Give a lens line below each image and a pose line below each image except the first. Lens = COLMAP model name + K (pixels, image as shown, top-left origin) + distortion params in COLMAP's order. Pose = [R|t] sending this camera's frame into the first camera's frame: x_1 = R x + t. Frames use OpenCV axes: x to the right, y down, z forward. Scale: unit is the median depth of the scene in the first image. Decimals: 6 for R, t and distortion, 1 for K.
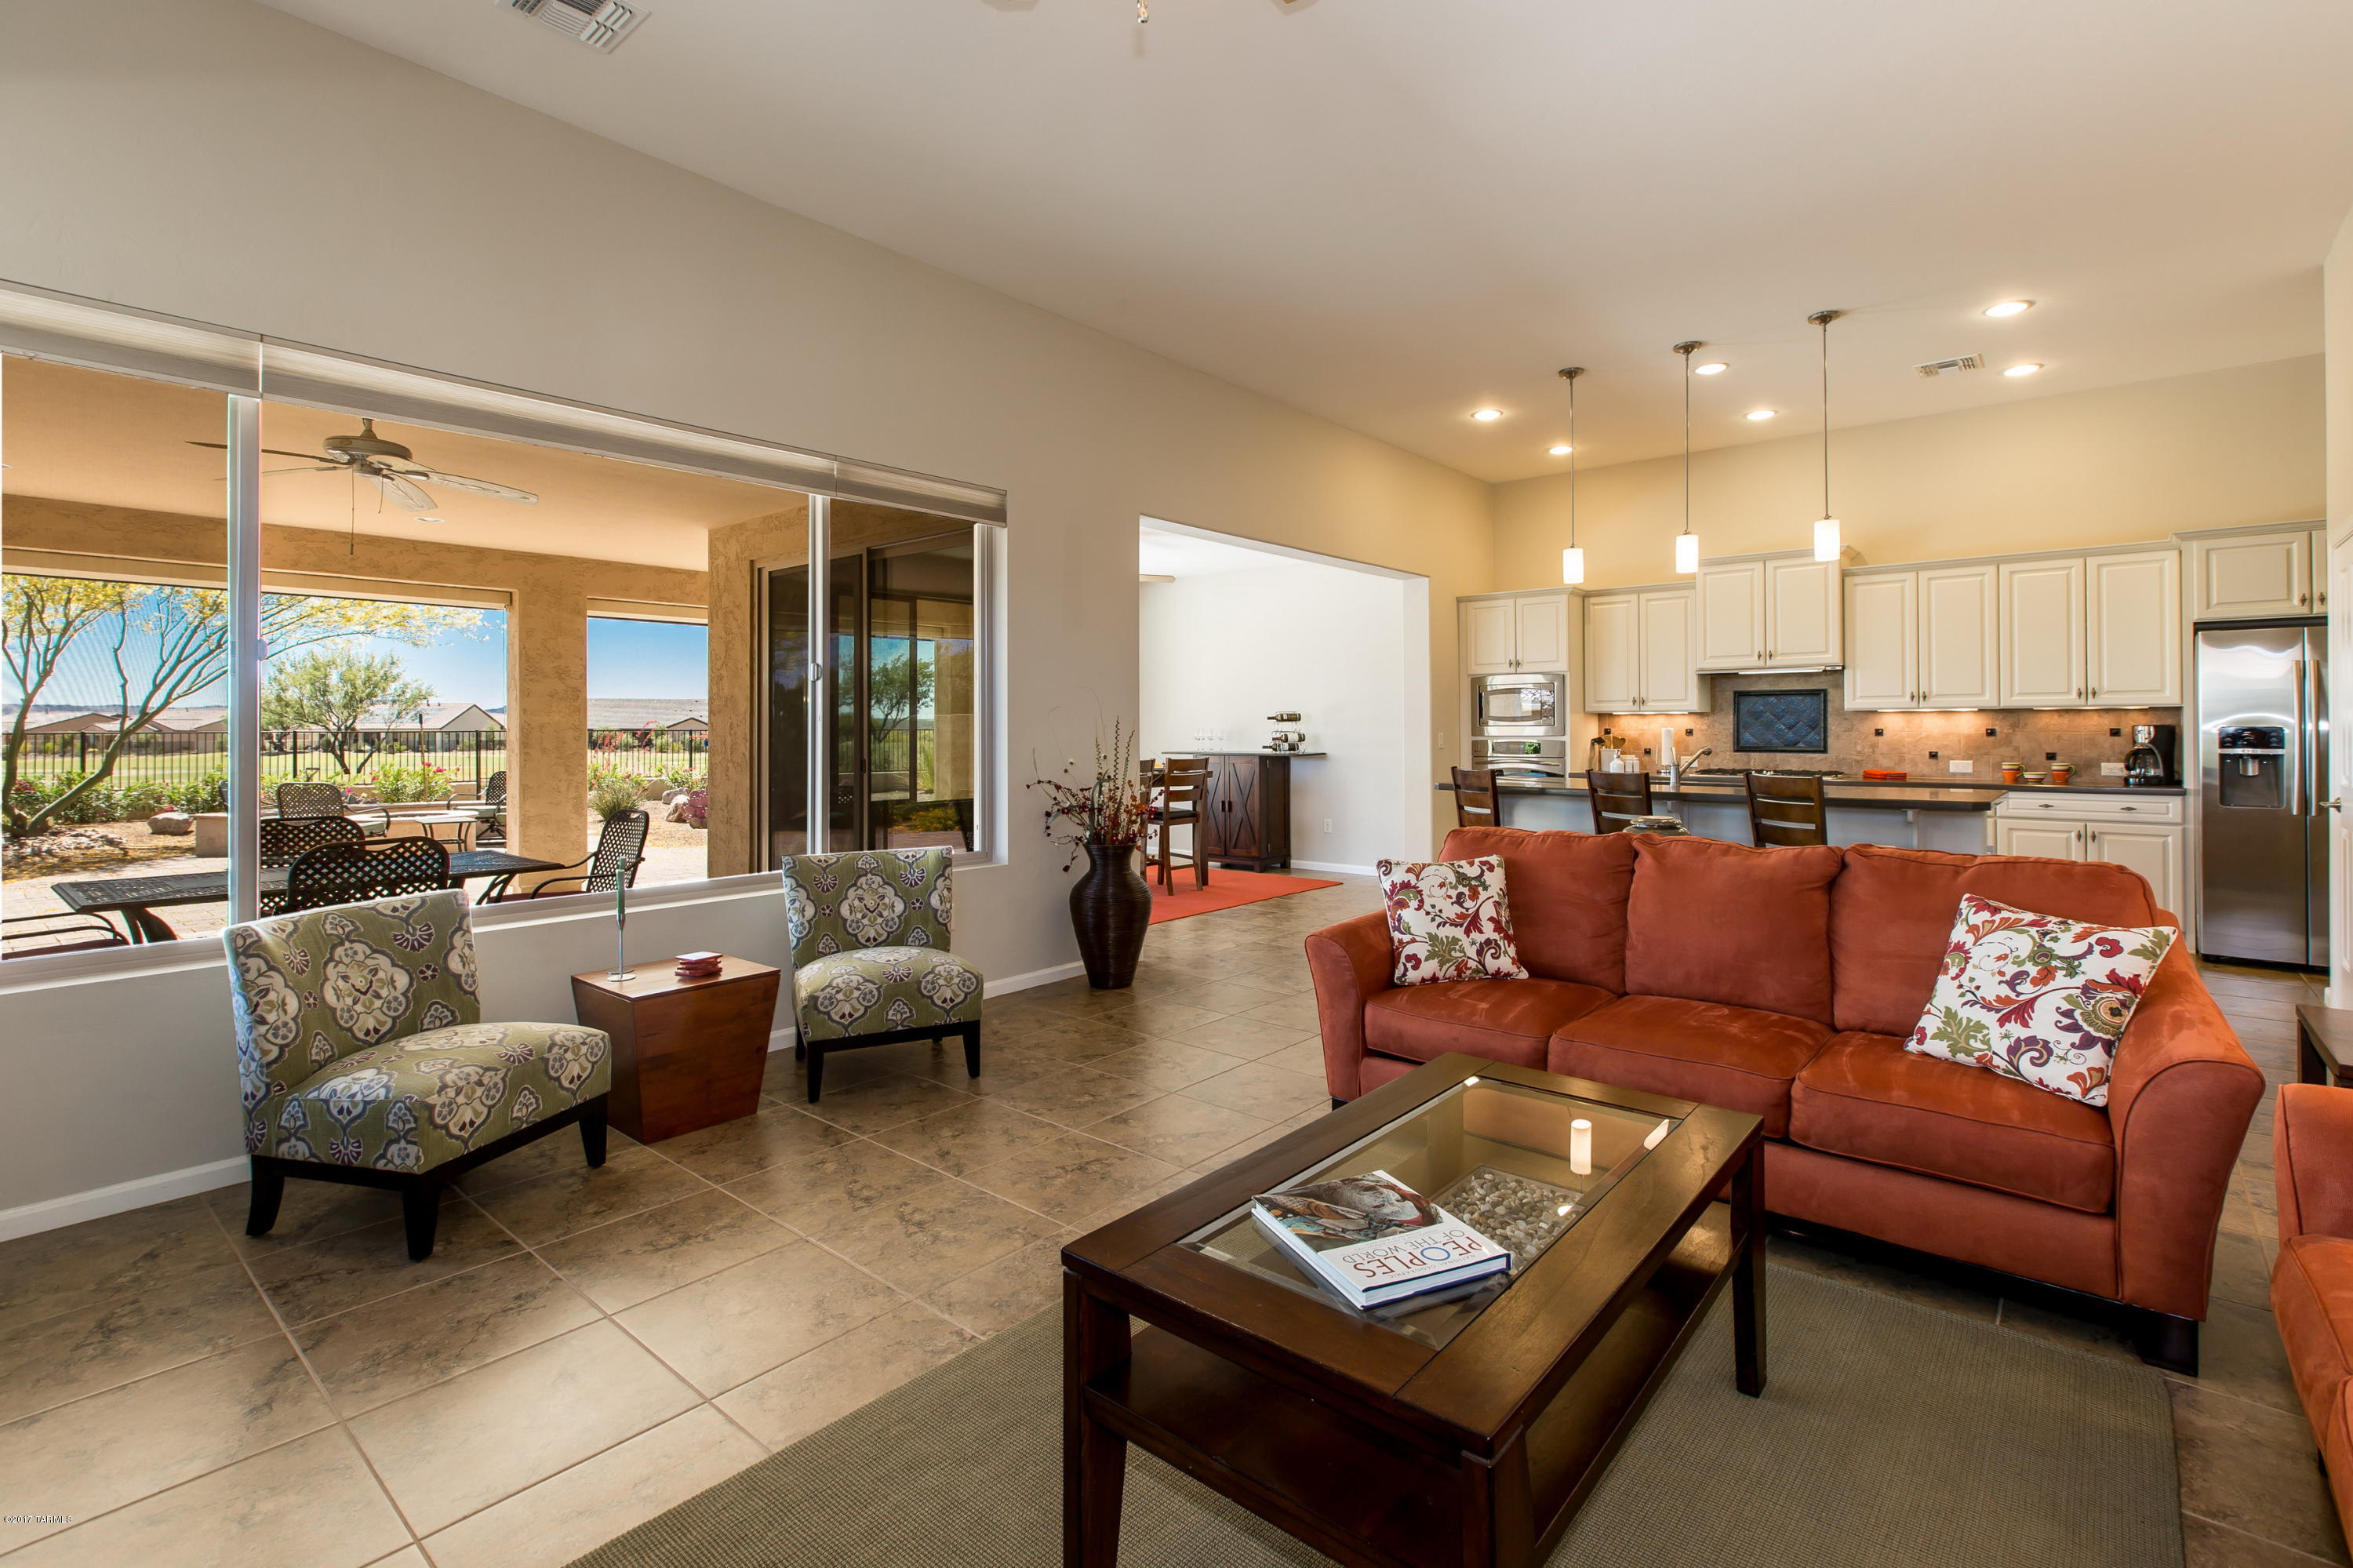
lens RADIAL K [[1077.4, 0, 1182.2], [0, 1077.4, 715.3], [0, 0, 1]] dist [0.001879, 0.000190]
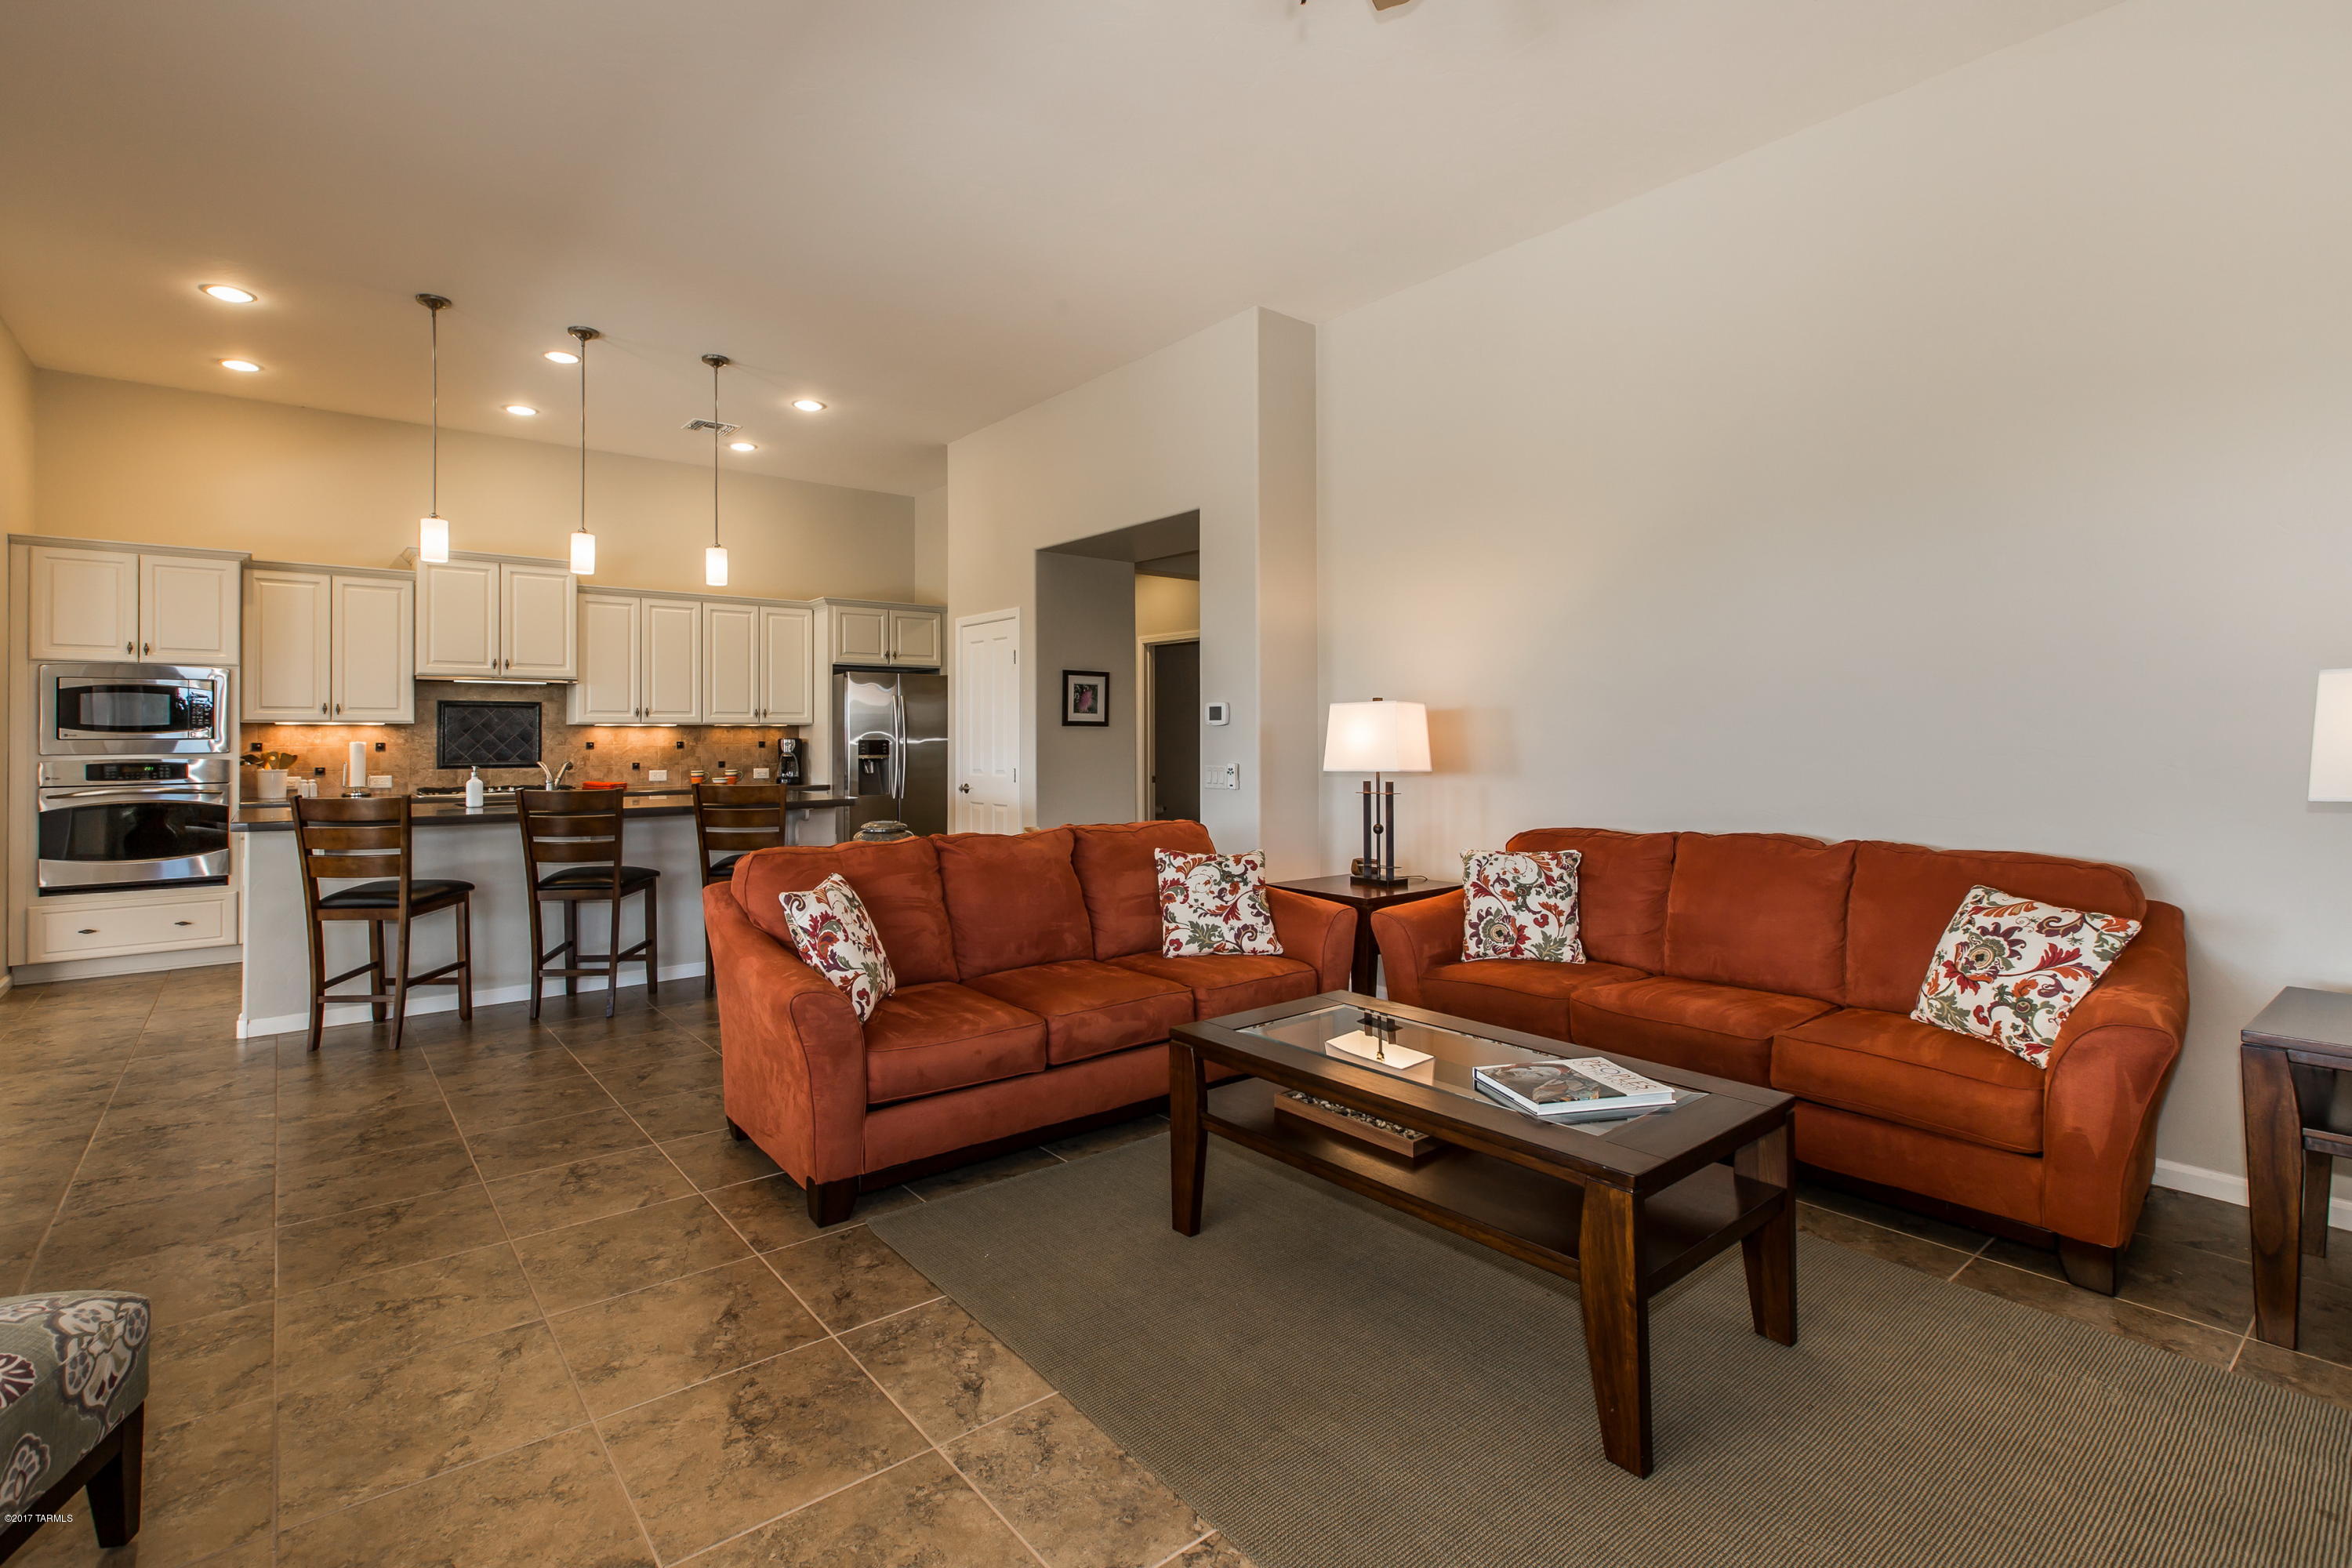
lens RADIAL K [[1076.9, 0, 1181.7], [0, 1076.9, 715.3], [0, 0, 1]] dist [0.001879, 0.000190]
pose [[0.188570, 0.021057, 0.981834, -0.343246], [-0.010978, 0.999753, -0.019333, 0.000535], [-0.981998, -0.007133, 0.188755, 0.316526]]
